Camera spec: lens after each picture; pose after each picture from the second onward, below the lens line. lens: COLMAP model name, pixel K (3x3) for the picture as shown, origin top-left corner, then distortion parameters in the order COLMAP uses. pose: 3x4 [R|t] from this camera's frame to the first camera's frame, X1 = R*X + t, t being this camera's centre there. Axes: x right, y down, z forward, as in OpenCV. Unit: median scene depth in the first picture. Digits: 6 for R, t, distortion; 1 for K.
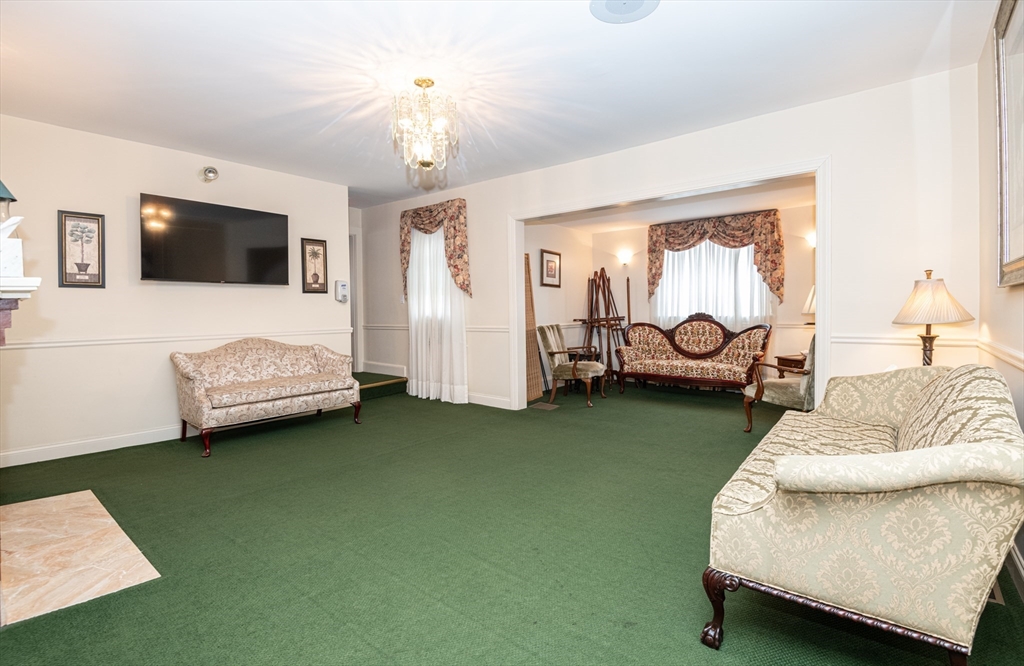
lens RADIAL K [[471.6, 0, 512.9], [0, 471.6, 319.6], [0, 0, 1]] dist [-0.000665, -0.000331]
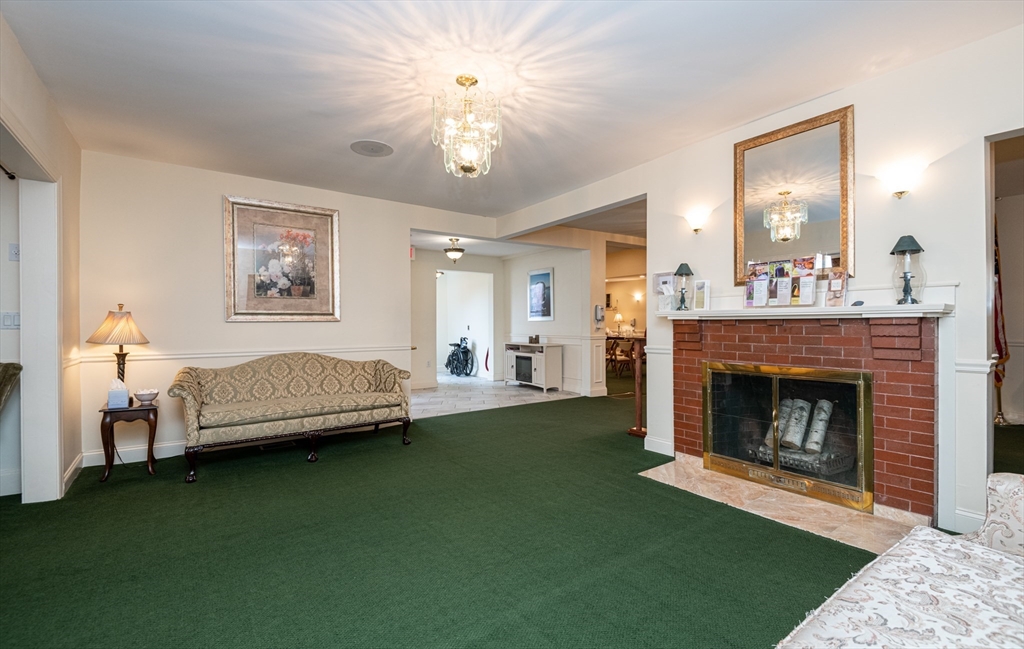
lens RADIAL K [[449.9, 0, 512.0], [0, 449.9, 324.5], [0, 0, 1]] dist [0.000163, -0.000284]
pose [[-0.966943, 0.019486, 0.254245, -0.272295], [0.023896, 0.999613, 0.014270, -0.020858], [-0.253869, 0.019874, -0.967034, 1.026930]]
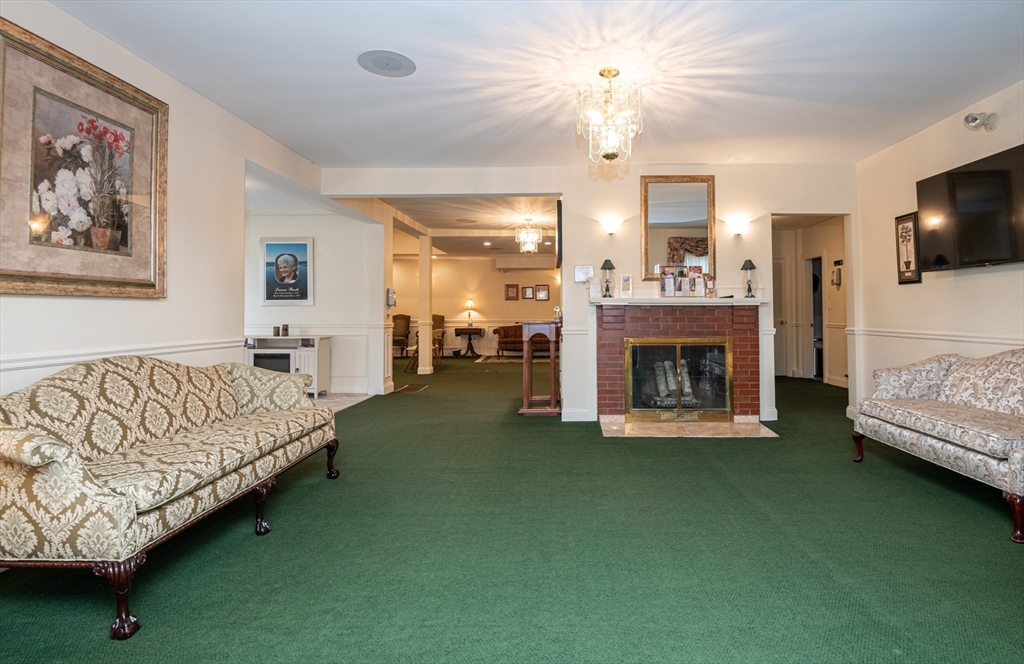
lens RADIAL K [[502.2, 0, 563.7], [0, 502.2, 301.4], [0, 0, 1]] dist [-0.001266, -0.001122]
pose [[-0.770640, 0.000843, -0.637270, 0.302161], [0.001300, 0.999999, -0.000249, -0.019290], [0.637269, -0.001020, -0.770640, 0.969043]]
